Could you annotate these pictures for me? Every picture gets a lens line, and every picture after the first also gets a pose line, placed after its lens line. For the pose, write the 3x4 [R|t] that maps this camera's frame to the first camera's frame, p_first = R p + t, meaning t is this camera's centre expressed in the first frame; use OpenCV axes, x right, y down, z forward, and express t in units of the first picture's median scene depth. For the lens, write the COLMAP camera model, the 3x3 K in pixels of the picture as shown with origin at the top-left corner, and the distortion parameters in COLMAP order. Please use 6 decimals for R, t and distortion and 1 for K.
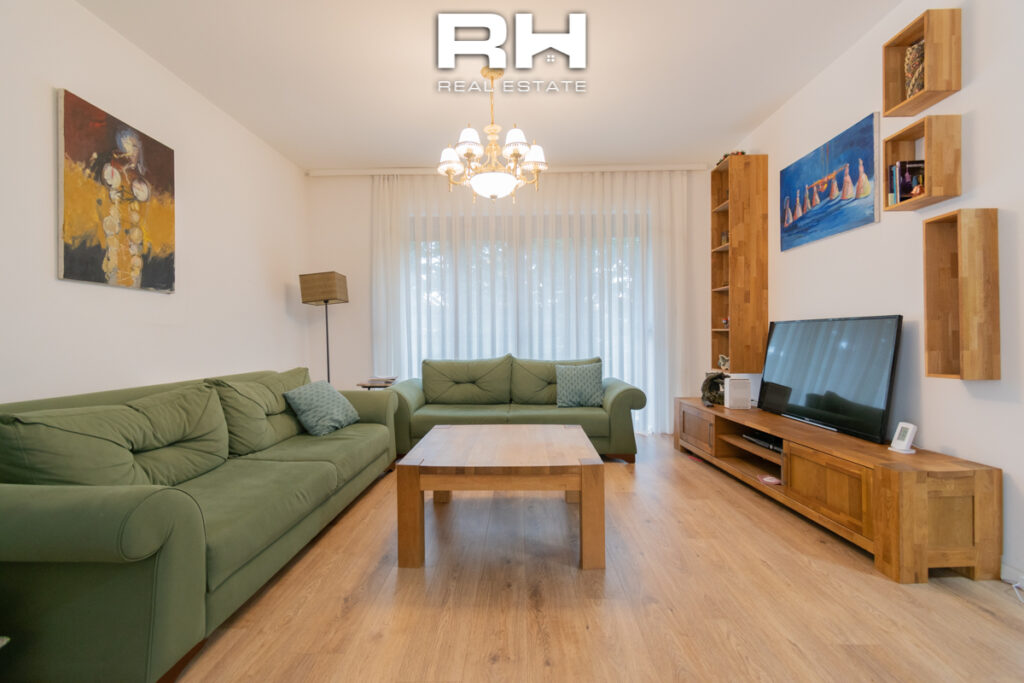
lens RADIAL K [[449.6, 0, 512.6], [0, 449.6, 340.6], [0, 0, 1]] dist [0.001228, -0.000657]
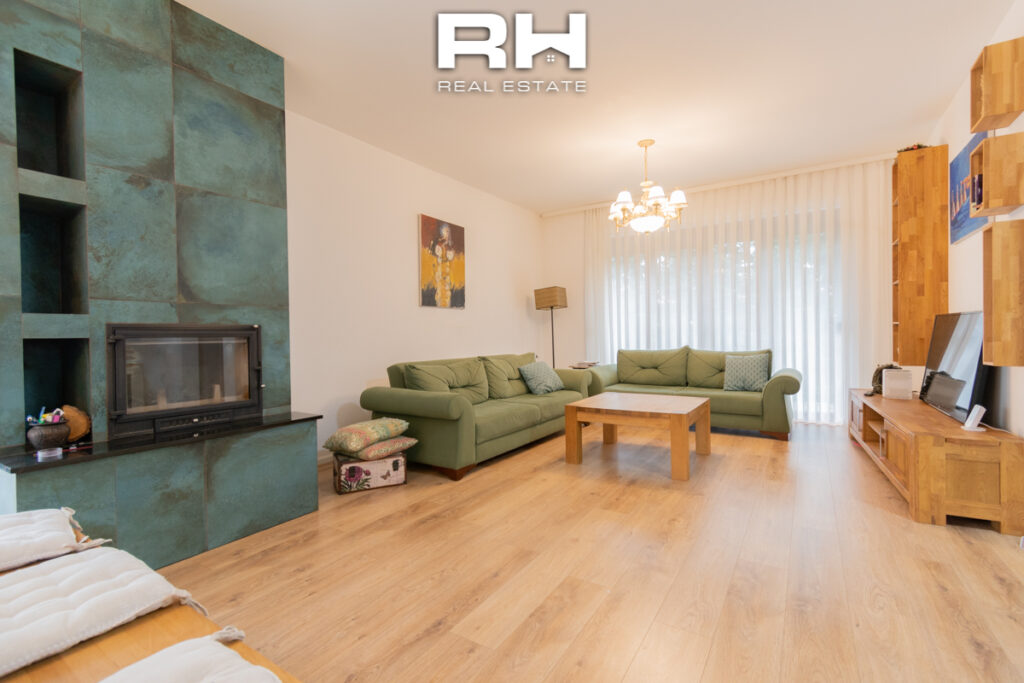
lens RADIAL K [[449.6, 0, 513.7], [0, 449.6, 339.1], [0, 0, 1]] dist [0.001228, -0.000657]
pose [[0.857033, 0.000269, -0.515262, 0.367506], [0.004544, 0.999957, 0.008079, 0.000333], [0.515242, -0.009266, 0.856995, -0.474378]]
